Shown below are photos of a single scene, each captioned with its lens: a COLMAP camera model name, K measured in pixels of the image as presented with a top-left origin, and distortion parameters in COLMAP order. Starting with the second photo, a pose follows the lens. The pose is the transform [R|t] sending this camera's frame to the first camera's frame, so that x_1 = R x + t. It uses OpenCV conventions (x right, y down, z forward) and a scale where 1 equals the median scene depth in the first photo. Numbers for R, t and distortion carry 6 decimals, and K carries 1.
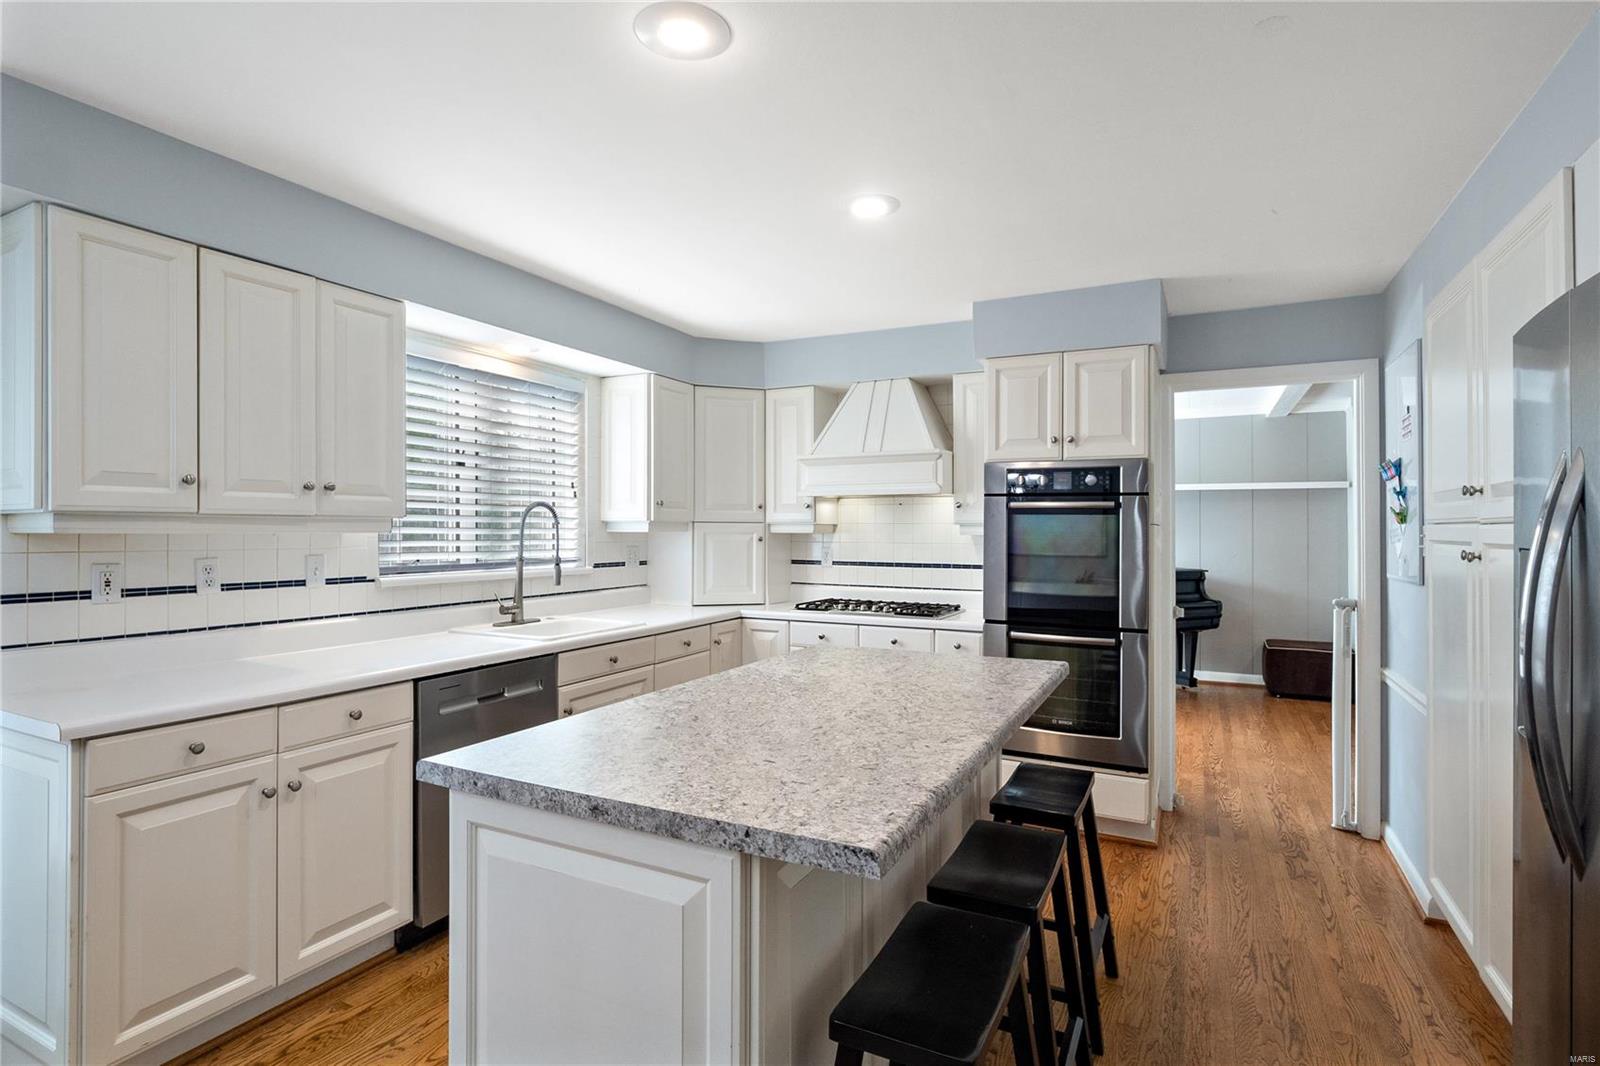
lens RADIAL K [[806.6, 0, 786.4], [0, 806.6, 531.9], [0, 0, 1]] dist [0.001874, 0.000062]
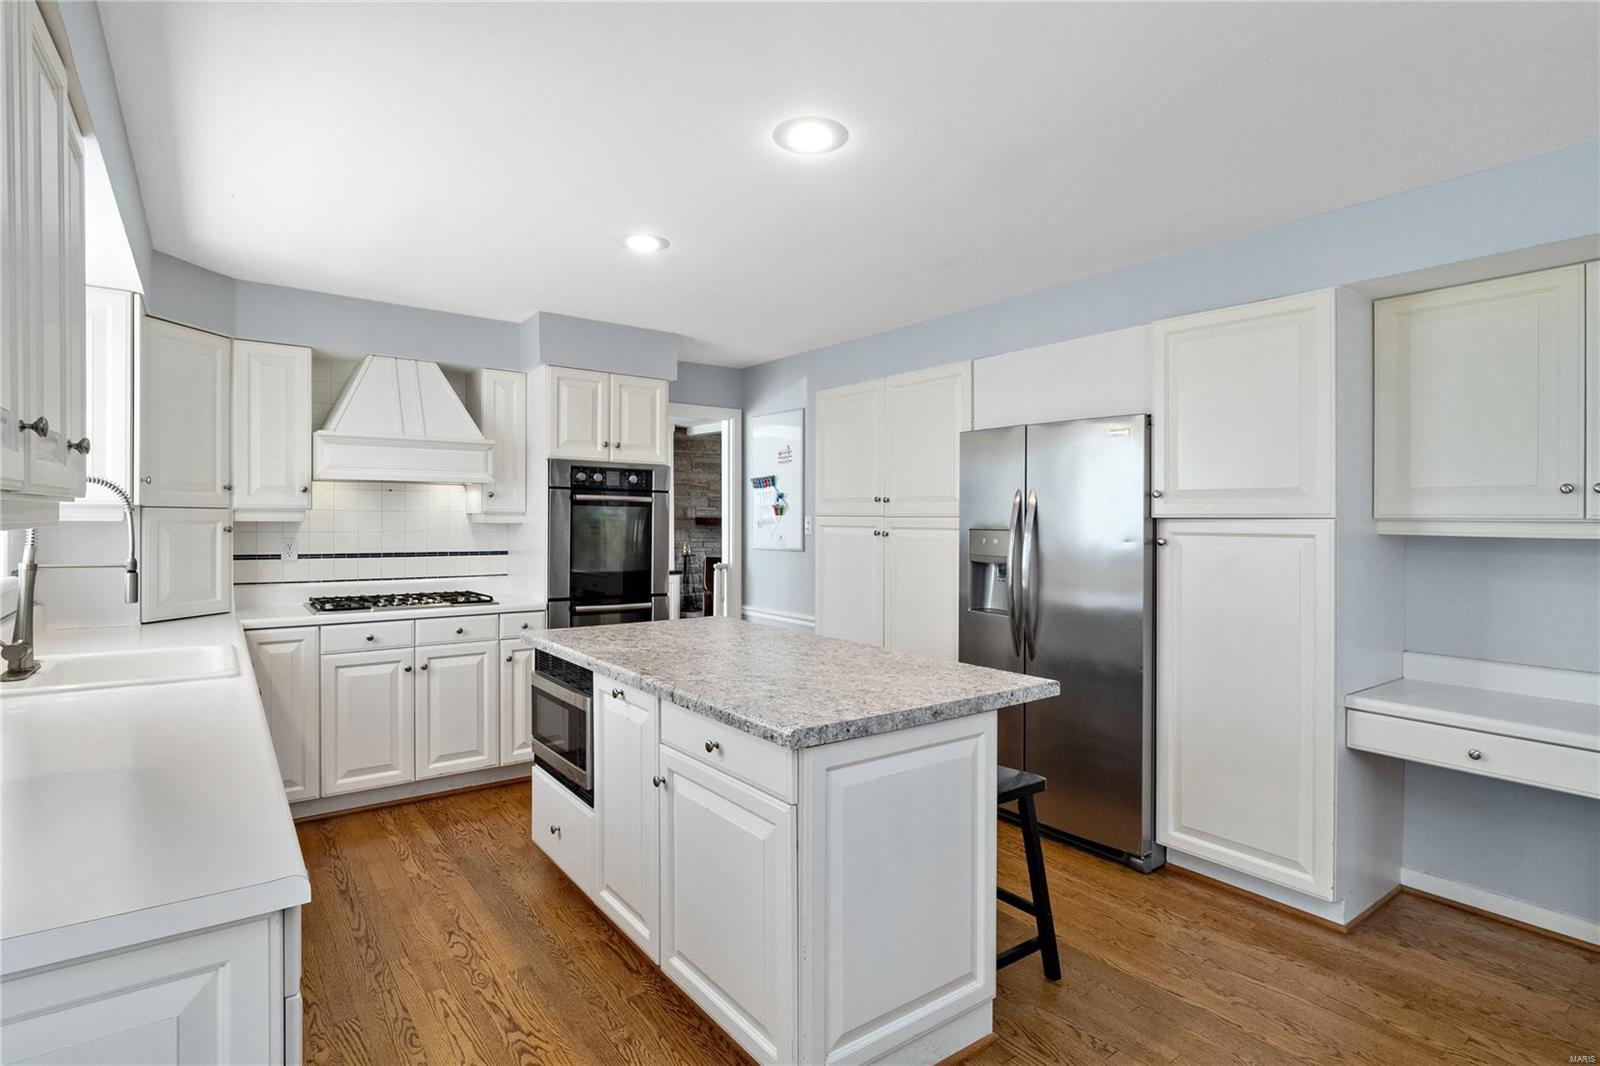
lens RADIAL K [[806.6, 0, 786.4], [0, 806.6, 531.9], [0, 0, 1]] dist [0.001874, 0.000062]
pose [[0.442096, -0.017287, 0.896801, -0.620044], [-0.003175, 0.999778, 0.020838, -0.008531], [-0.896962, -0.012060, 0.441943, 0.215940]]
